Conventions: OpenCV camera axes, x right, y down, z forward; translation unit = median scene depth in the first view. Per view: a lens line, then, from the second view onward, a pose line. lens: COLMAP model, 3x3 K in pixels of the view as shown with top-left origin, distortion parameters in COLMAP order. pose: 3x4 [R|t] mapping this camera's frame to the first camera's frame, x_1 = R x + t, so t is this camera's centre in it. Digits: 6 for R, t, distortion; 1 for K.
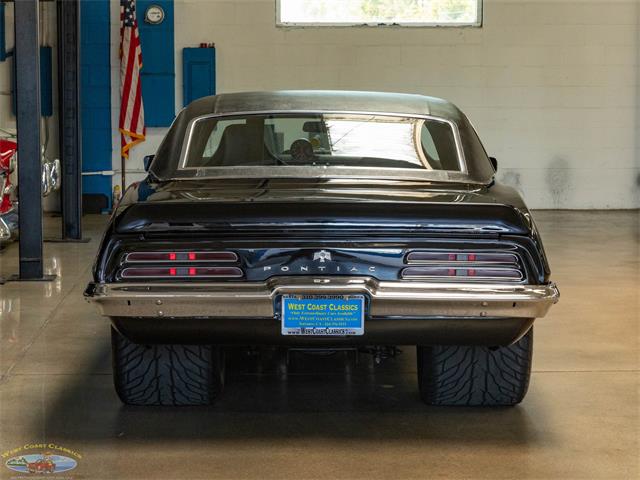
lens RADIAL K [[1785.3, 0, 320.0], [0, 1785.3, 240.0], [0, 0, 1]] dist [0.044796, -0.490339]
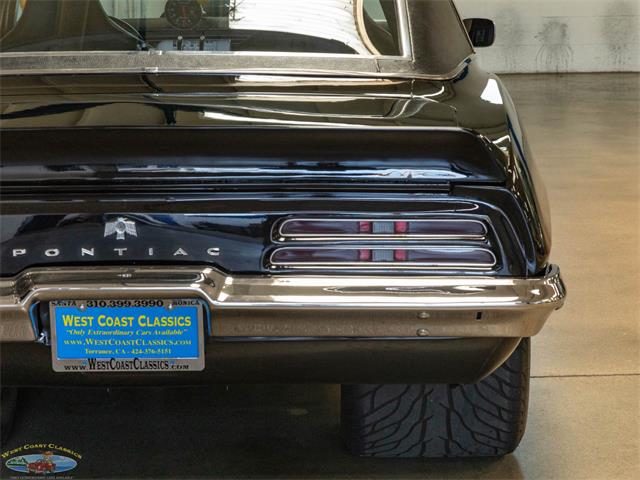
lens RADIAL K [[2023.2, 0, 320.0], [0, 2023.2, 240.0], [0, 0, 1]] dist [0.060390, 0.529338]
pose [[0.999607, -0.009974, -0.026211, 0.076313], [0.011964, 0.996966, 0.076911, -0.033290], [0.025365, -0.077194, 0.996693, 0.391883]]
